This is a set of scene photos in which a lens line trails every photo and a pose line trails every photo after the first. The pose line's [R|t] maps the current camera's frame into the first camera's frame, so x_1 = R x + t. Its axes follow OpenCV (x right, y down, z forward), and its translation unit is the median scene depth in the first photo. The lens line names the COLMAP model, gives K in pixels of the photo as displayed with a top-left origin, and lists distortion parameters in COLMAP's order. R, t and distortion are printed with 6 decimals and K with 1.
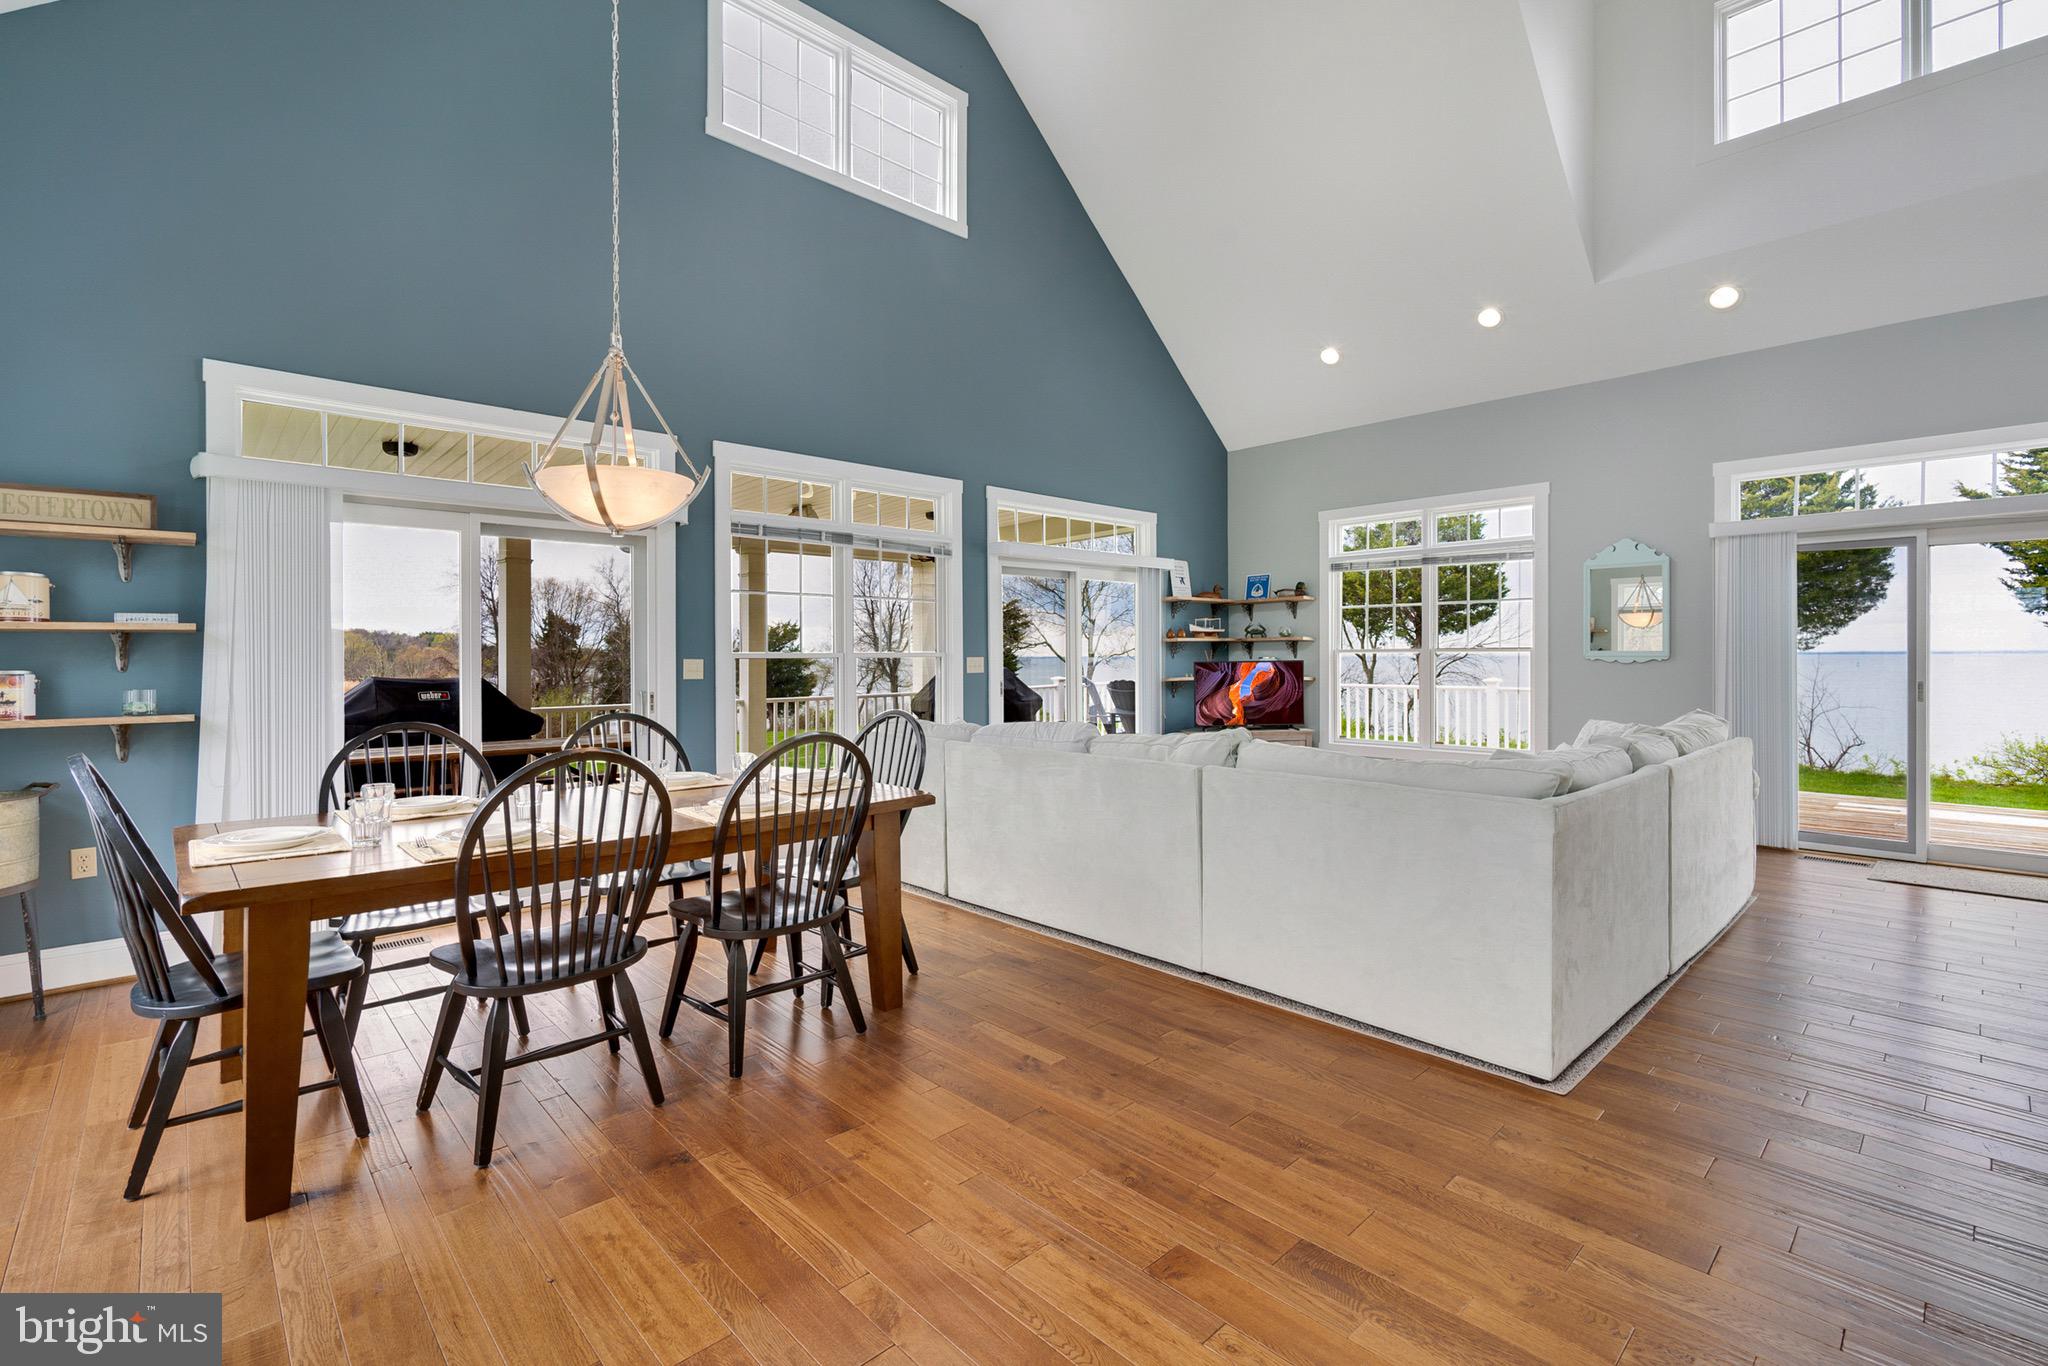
lens RADIAL K [[917.6, 0, 1021.5], [0, 917.6, 658.6], [0, 0, 1]] dist [0.000377, 0.000113]
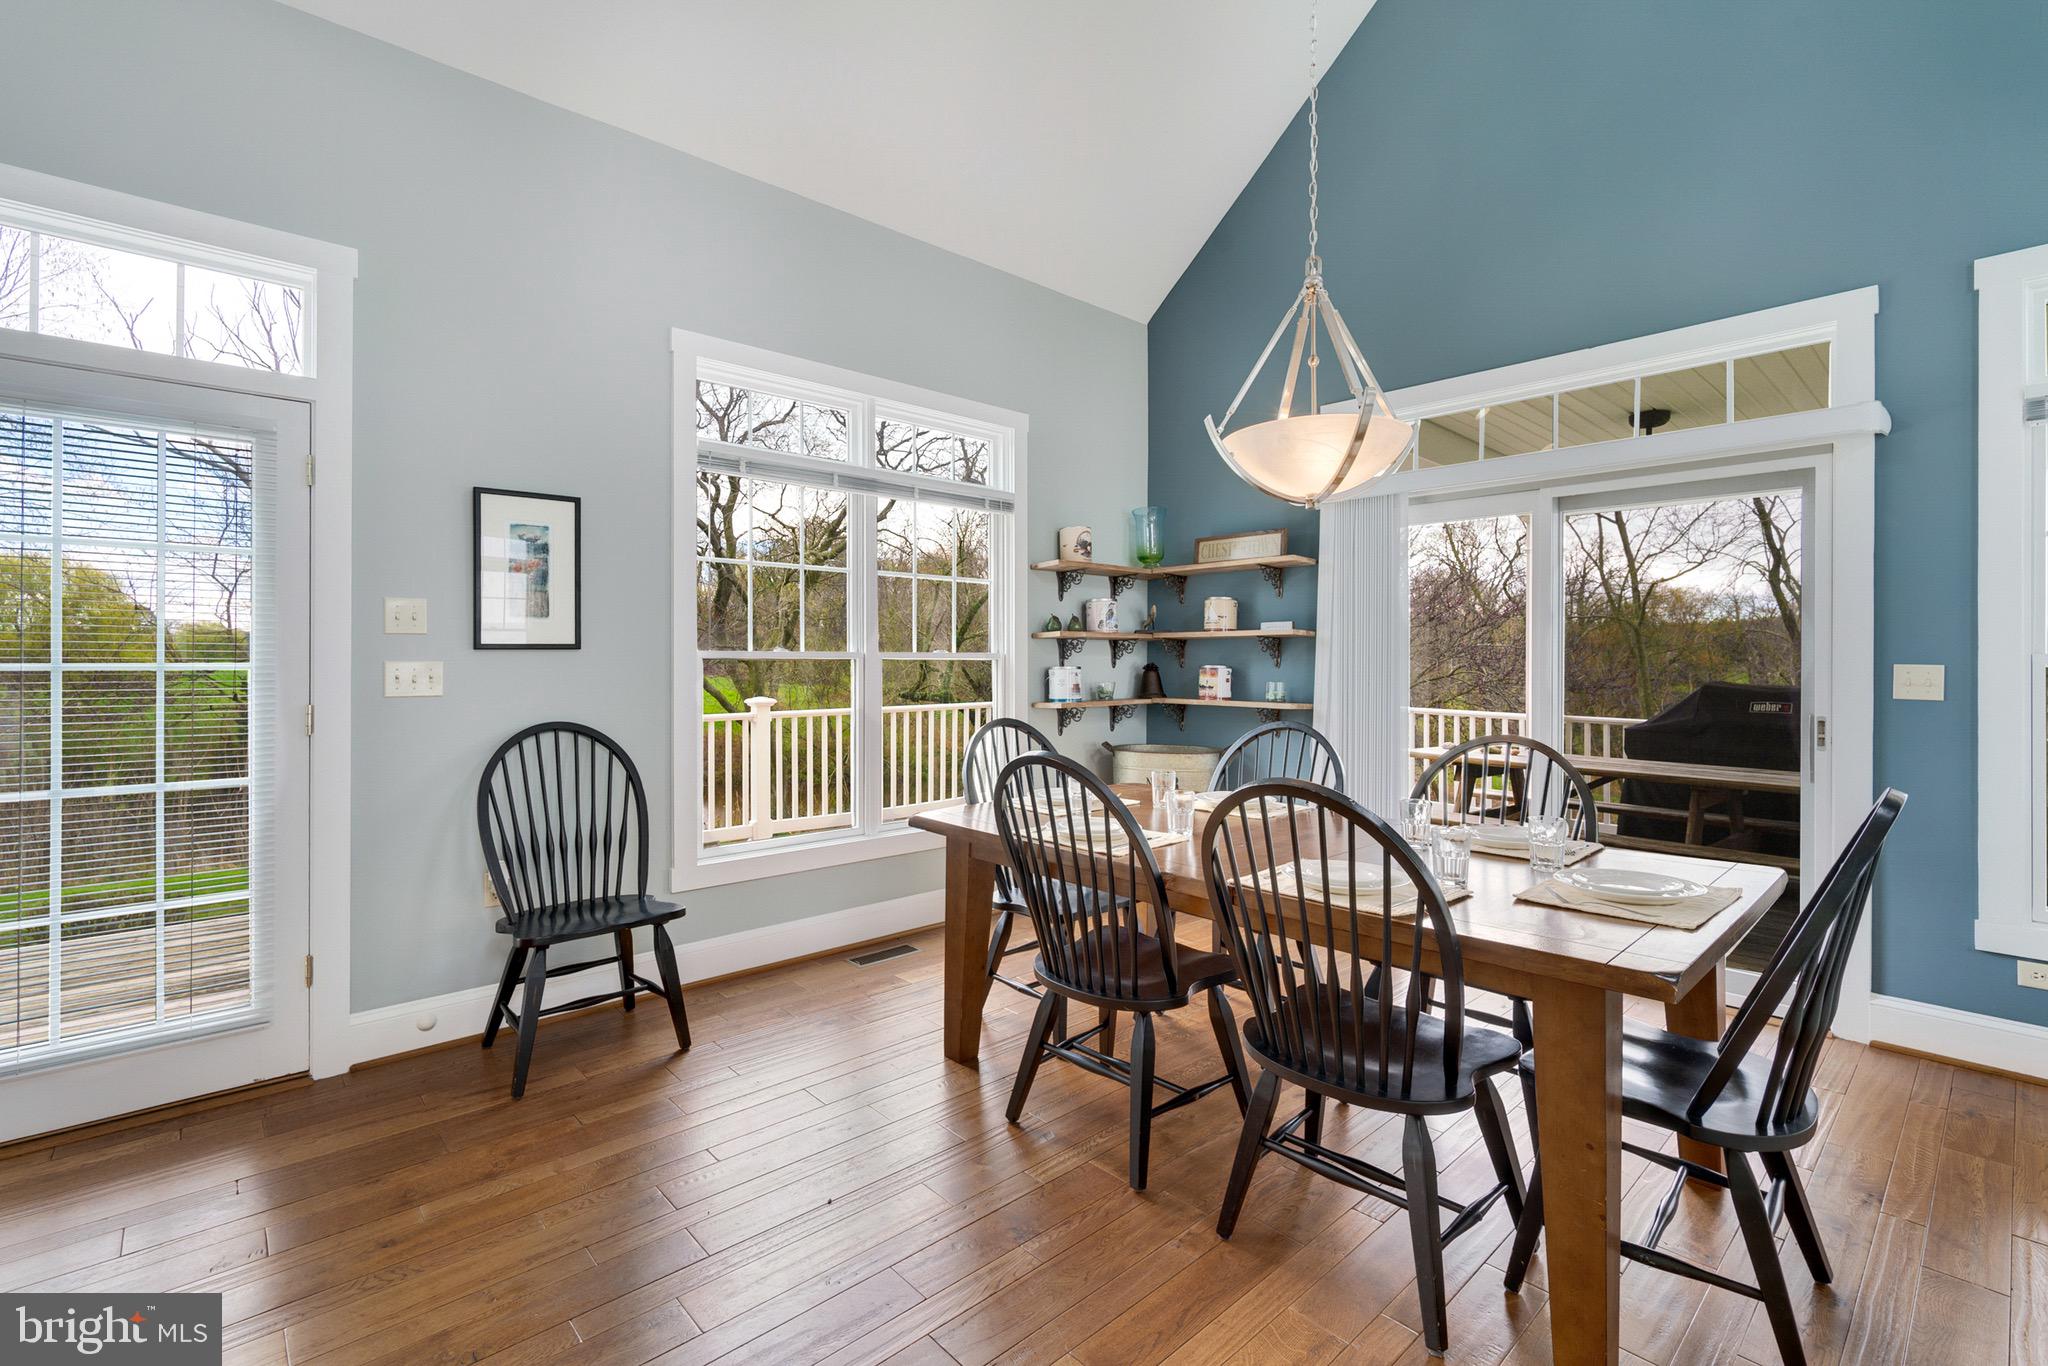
lens RADIAL K [[917.6, 0, 1021.5], [0, 917.6, 658.6], [0, 0, 1]] dist [0.000377, 0.000113]
pose [[-0.015839, 0.004026, -0.999866, 0.327136], [-0.007461, 0.999964, 0.004145, -0.001274], [0.999847, 0.007526, -0.015808, 0.664173]]
